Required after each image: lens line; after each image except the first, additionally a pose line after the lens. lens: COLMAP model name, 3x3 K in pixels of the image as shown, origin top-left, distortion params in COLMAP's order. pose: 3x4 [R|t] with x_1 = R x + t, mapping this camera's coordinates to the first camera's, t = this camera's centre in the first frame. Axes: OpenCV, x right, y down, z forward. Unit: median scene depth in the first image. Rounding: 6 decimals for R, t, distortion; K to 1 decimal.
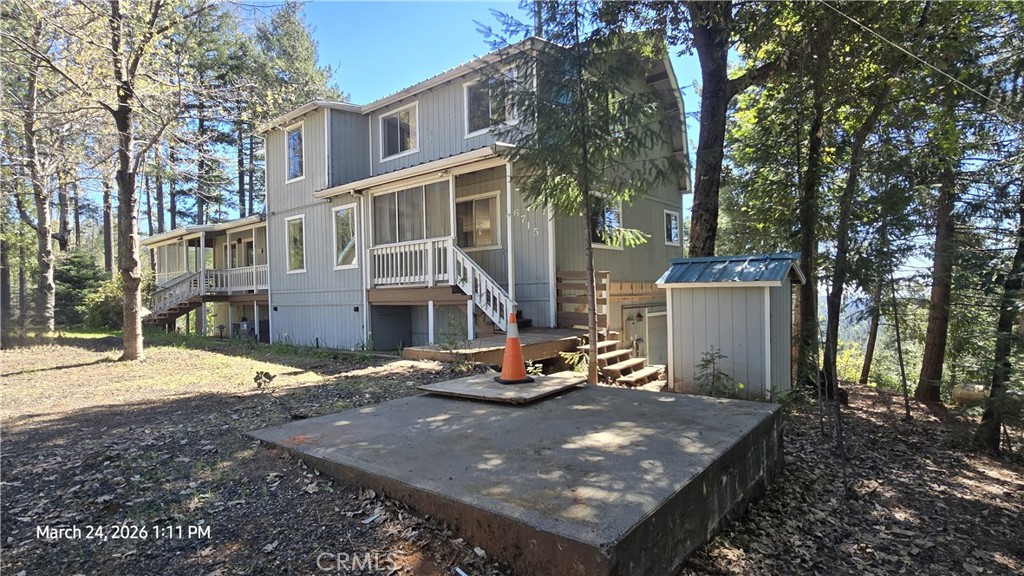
lens RADIAL K [[524.5, 0, 512.0], [0, 524.5, 288.0], [0, 0, 1]] dist [0.002213, 0.000166]
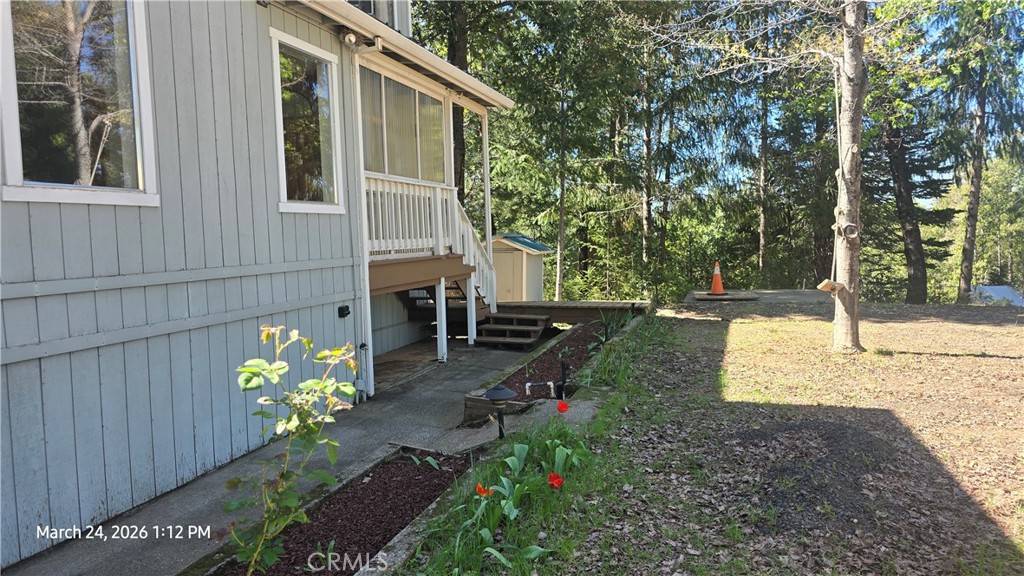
lens RADIAL K [[671.7, 0, 512.0], [0, 671.7, 288.0], [0, 0, 1]] dist [-0.000925, -0.002206]
pose [[-0.364419, -0.033450, 0.930634, -0.786509], [0.032272, 0.998301, 0.048519, -0.000464], [-0.930676, 0.047715, -0.362721, 0.987841]]
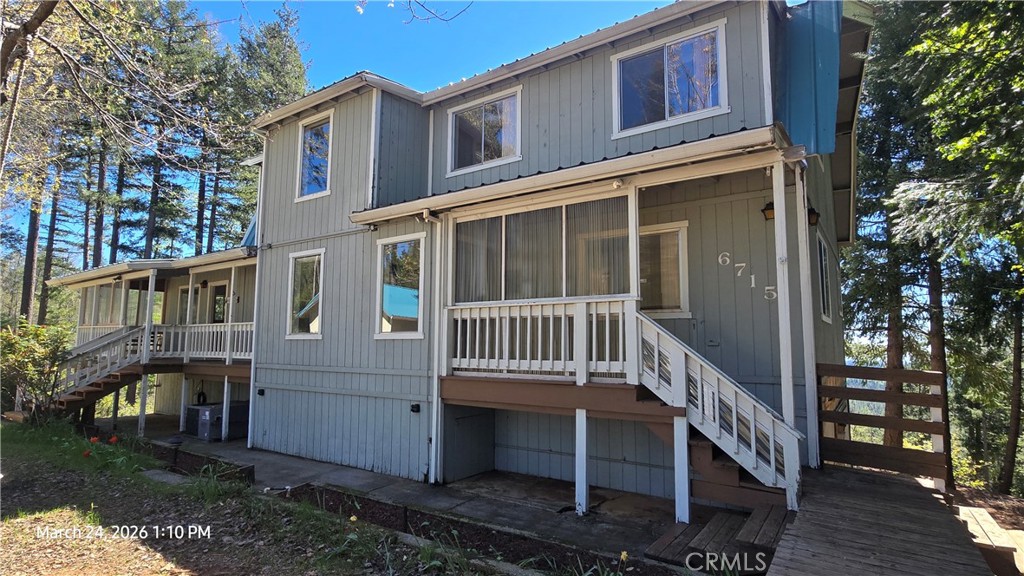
lens RADIAL K [[524.5, 0, 512.0], [0, 524.5, 288.0], [0, 0, 1]] dist [0.002213, 0.000166]
pose [[0.996068, 0.040907, 0.078580, -0.222074], [-0.032727, 0.994173, -0.102707, -0.034783], [-0.082324, 0.099732, 0.991603, 0.358519]]
